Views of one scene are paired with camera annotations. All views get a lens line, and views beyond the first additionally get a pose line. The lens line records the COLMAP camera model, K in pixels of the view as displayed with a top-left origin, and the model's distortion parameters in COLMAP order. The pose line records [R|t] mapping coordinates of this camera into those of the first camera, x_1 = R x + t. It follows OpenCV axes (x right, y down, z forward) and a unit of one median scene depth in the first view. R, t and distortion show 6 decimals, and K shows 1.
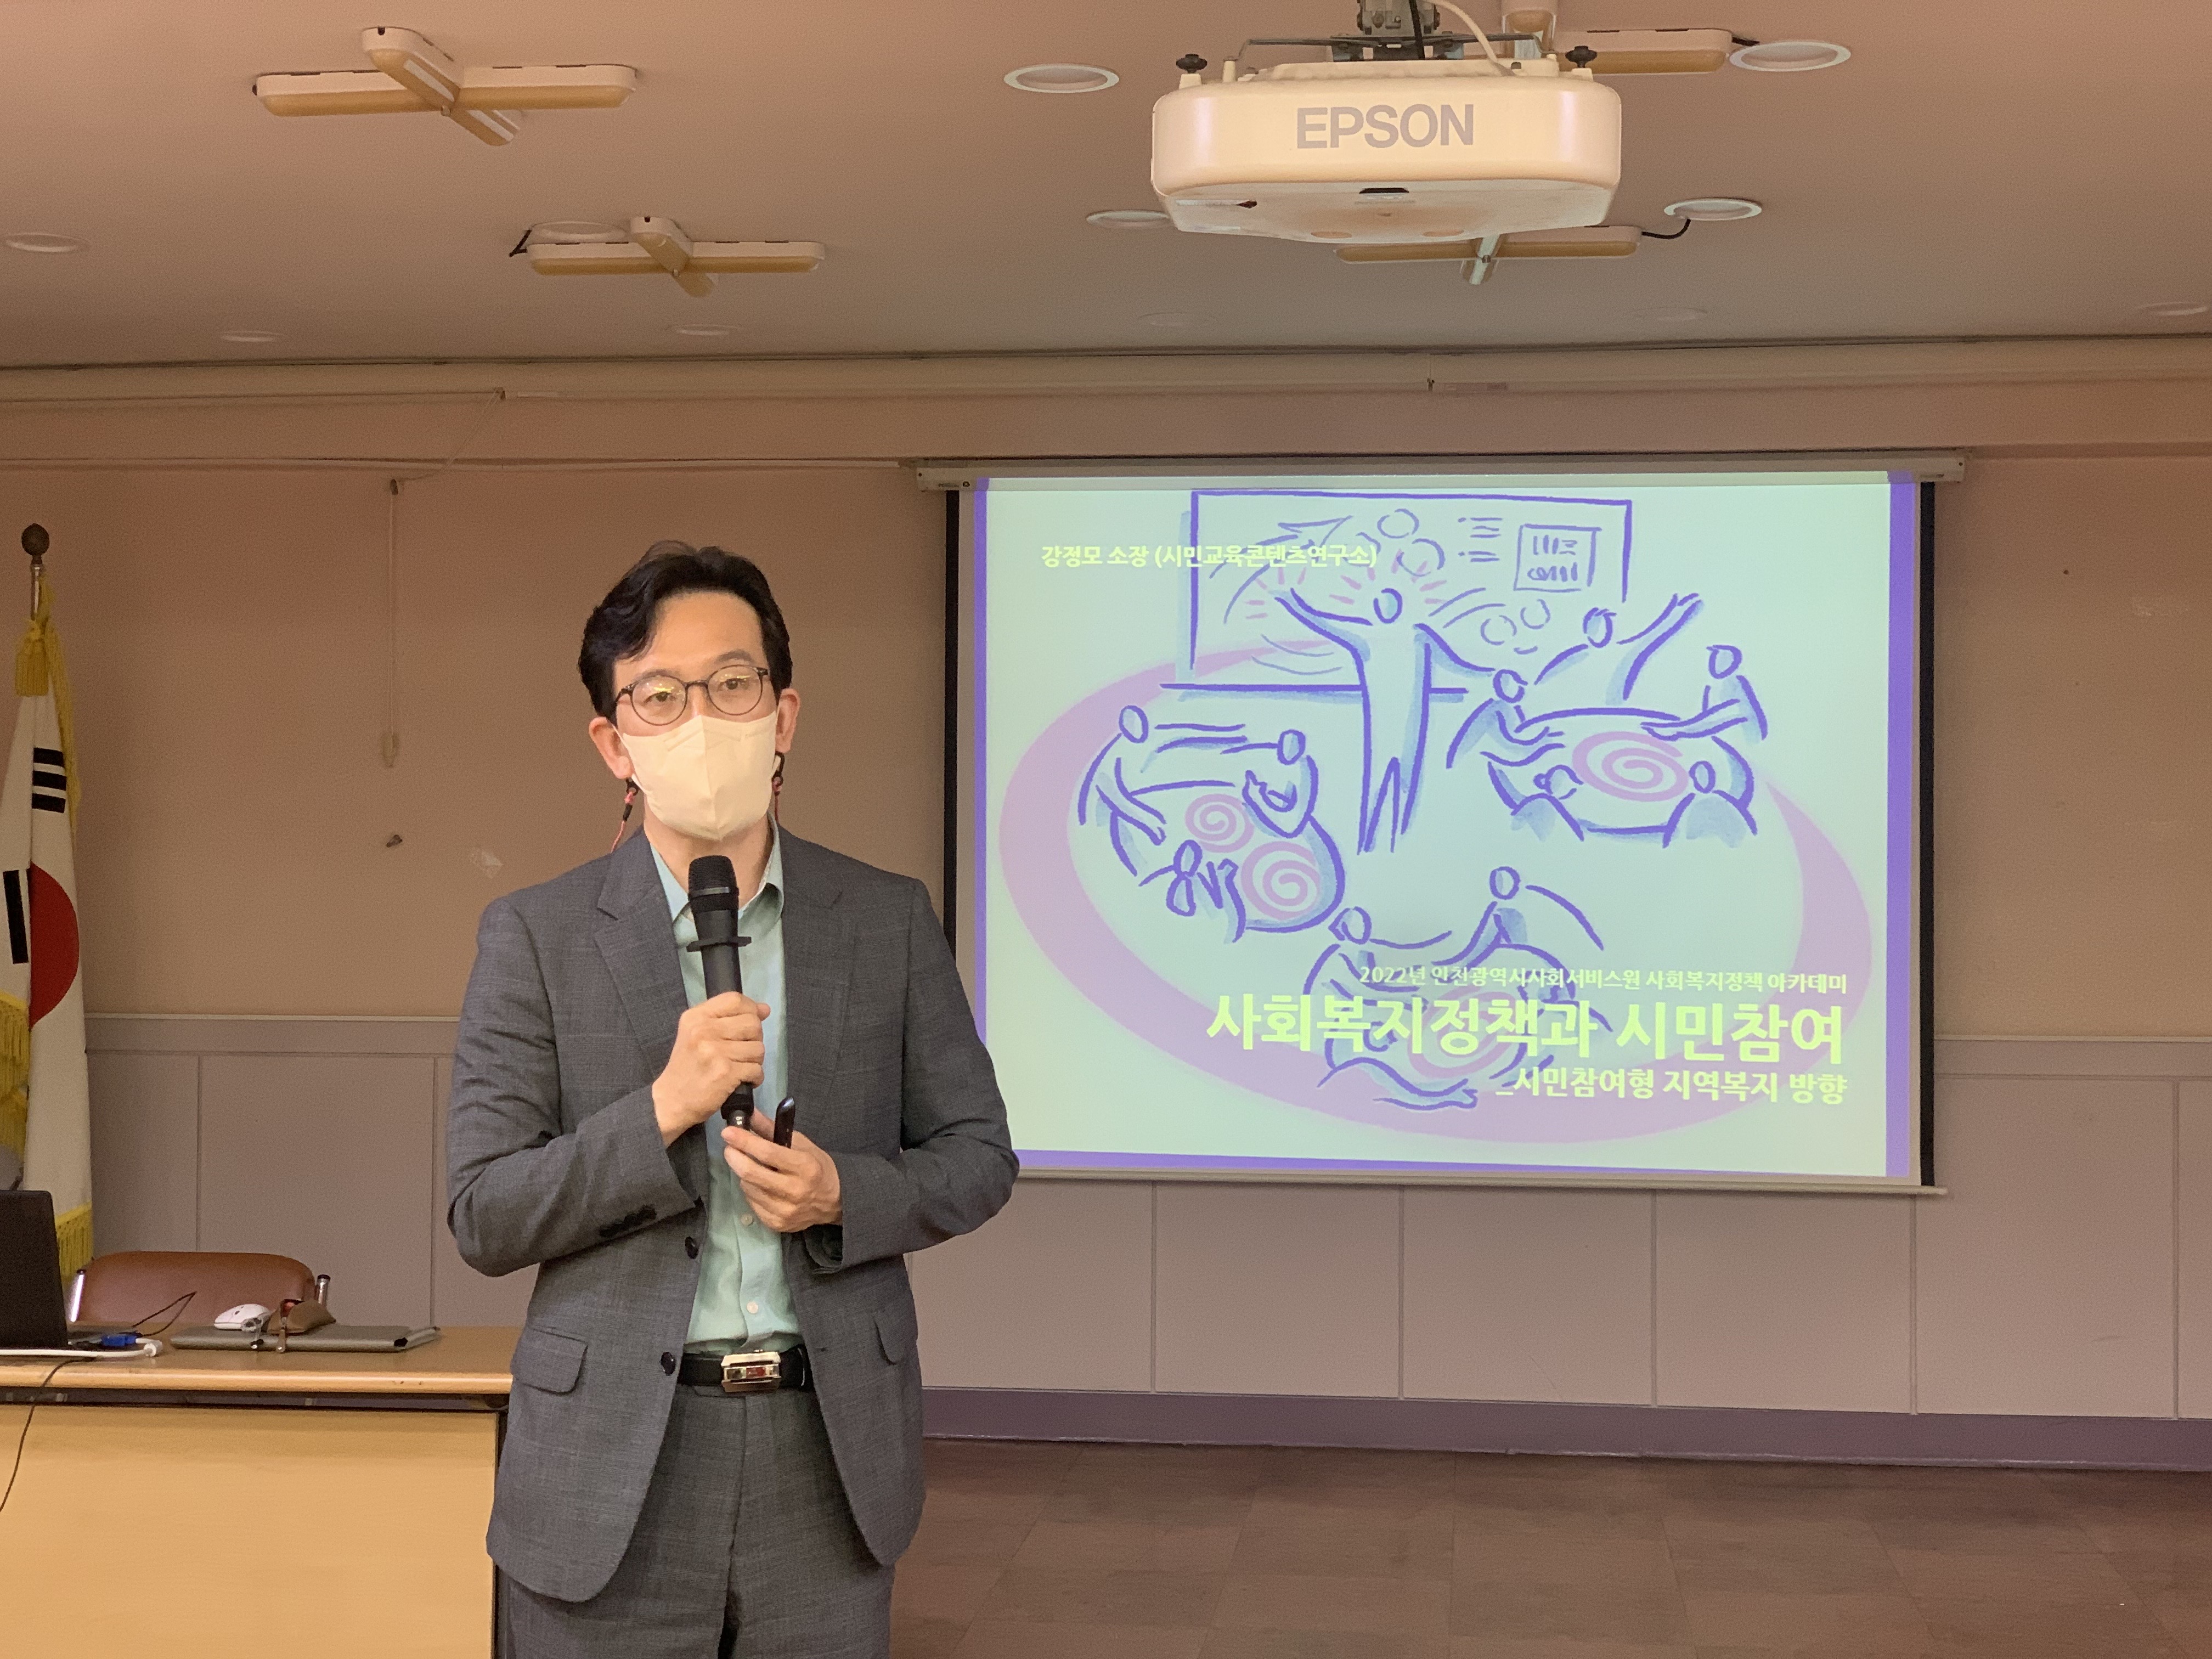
lens RADIAL K [[2902.3, 0, 1106.8], [0, 2902.3, 837.7], [0, 0, 1]] dist [0.014968, 0.000000]
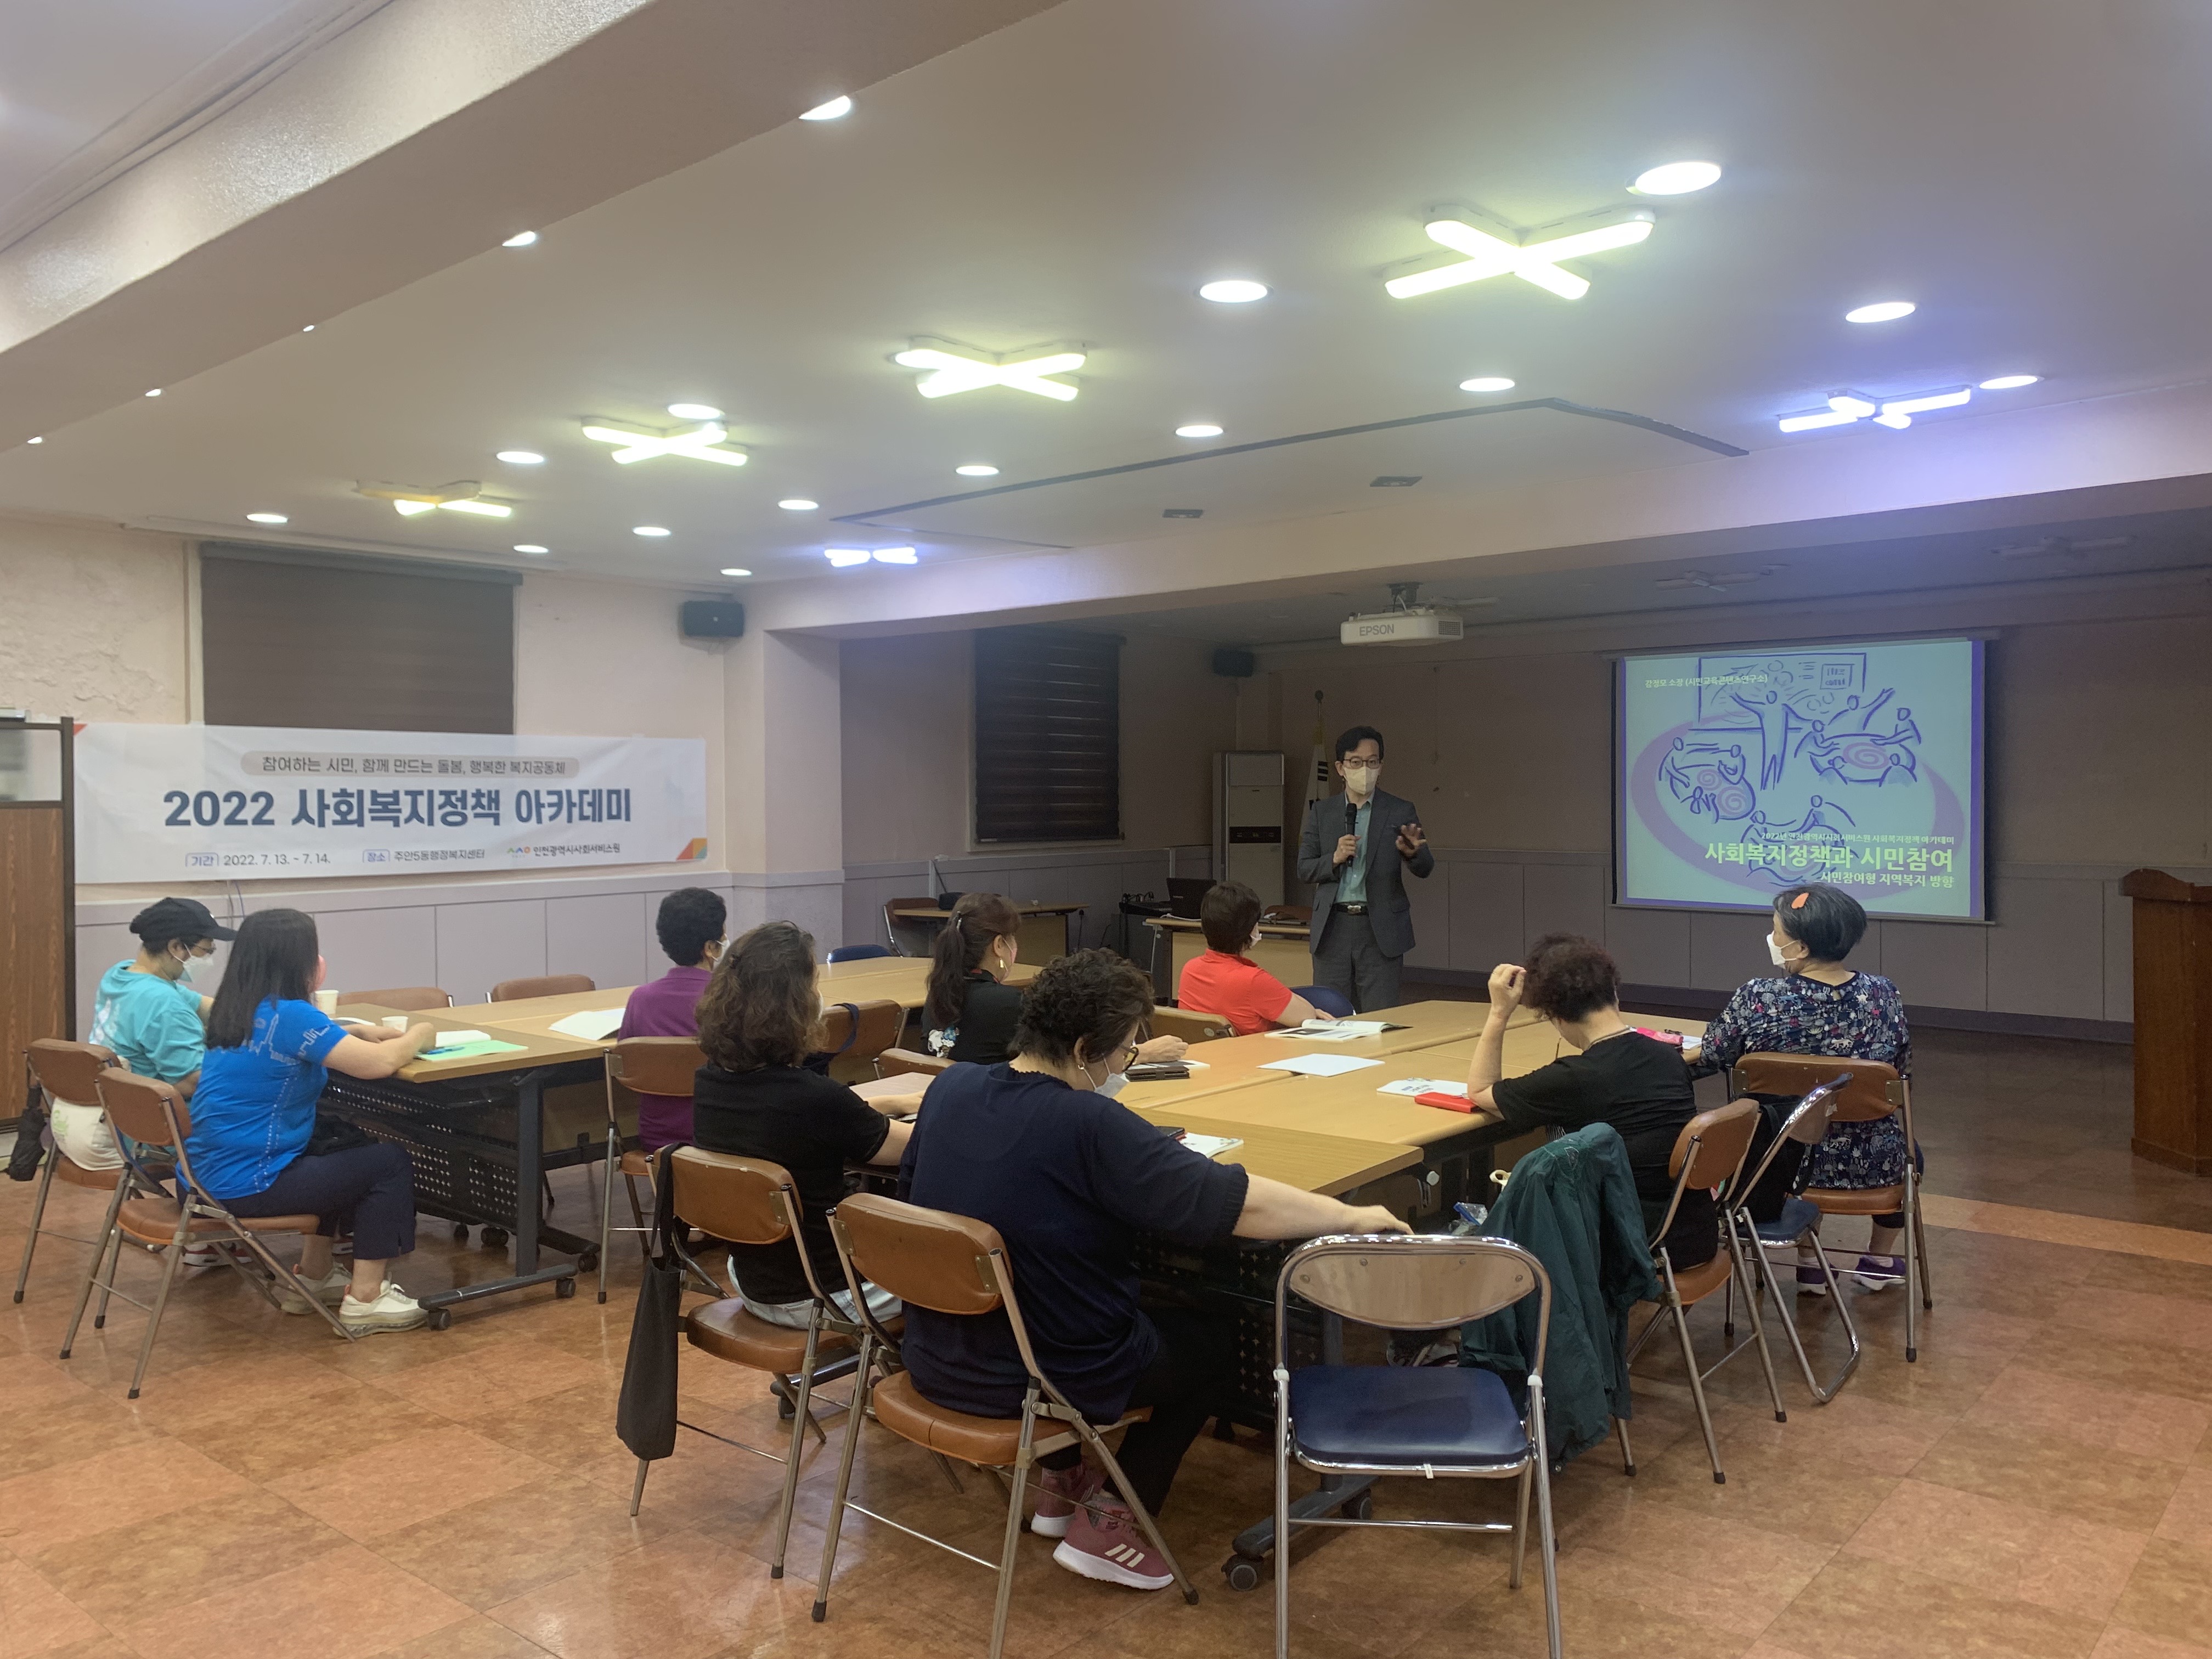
lens RADIAL K [[1730.3, 0, 1107.2], [0, 1730.3, 828.0], [0, 0, 1]] dist [0.008097, -0.000548]
pose [[0.808514, 0.003427, -0.588467, 0.540813], [0.017257, 0.999415, 0.029530, -0.017648], [0.588224, -0.034031, 0.807981, -0.645137]]
